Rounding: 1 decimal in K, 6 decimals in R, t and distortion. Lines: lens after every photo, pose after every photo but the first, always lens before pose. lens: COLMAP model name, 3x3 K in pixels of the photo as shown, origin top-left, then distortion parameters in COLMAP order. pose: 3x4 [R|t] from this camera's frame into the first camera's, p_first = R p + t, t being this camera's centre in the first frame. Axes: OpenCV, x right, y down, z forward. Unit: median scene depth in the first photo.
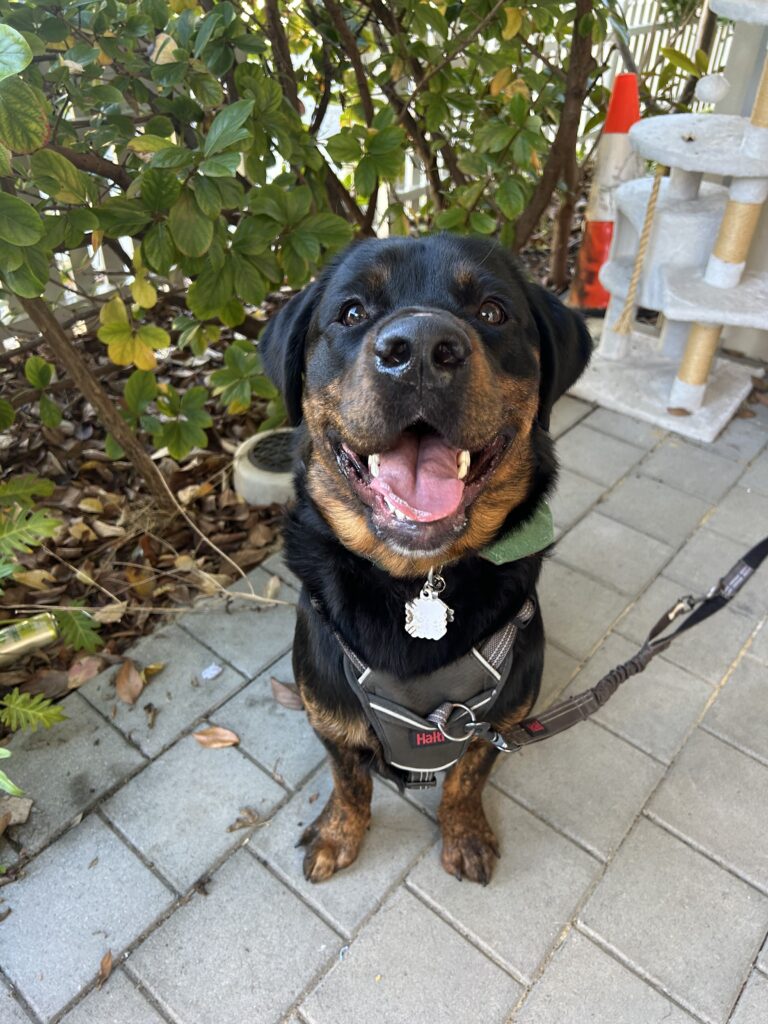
lens RADIAL K [[789.8, 0, 384.0], [0, 789.8, 512.0], [0, 0, 1]] dist [-0.002411, -0.002192]
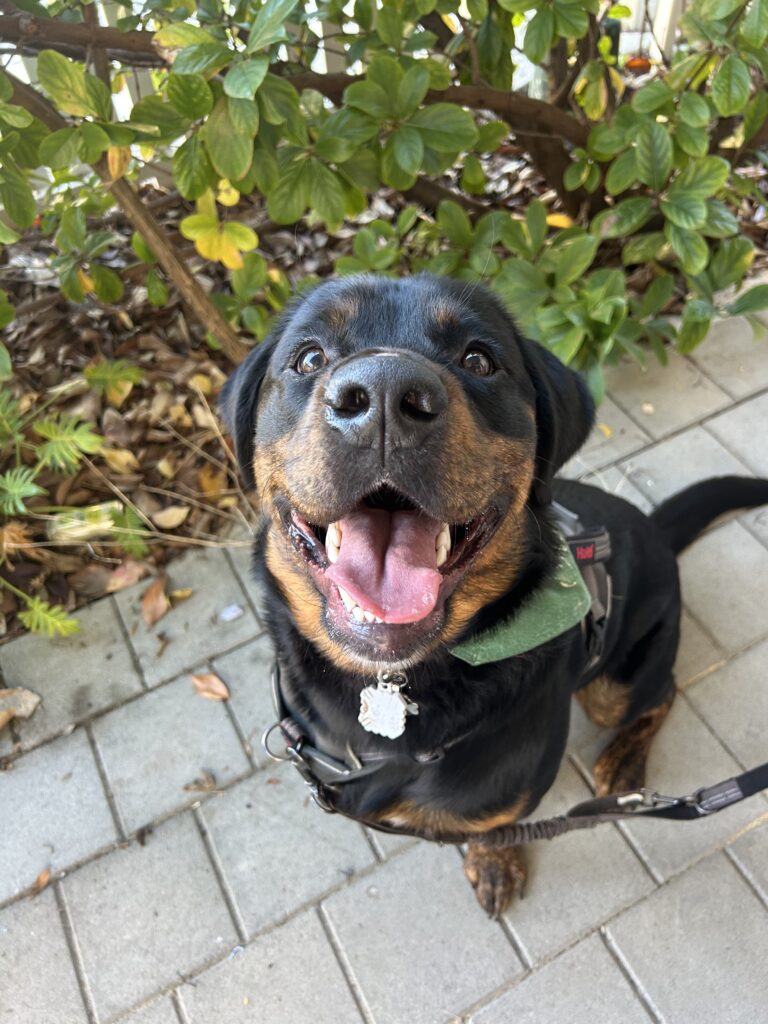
lens RADIAL K [[783.8, 0, 384.0], [0, 783.8, 512.0], [0, 0, 1]] dist [0.040075, -0.063402]
pose [[0.924958, 0.247577, -0.288371, 0.246797], [-0.161232, 0.942679, 0.292166, -0.274564], [0.344175, -0.223747, 0.911856, 0.226331]]
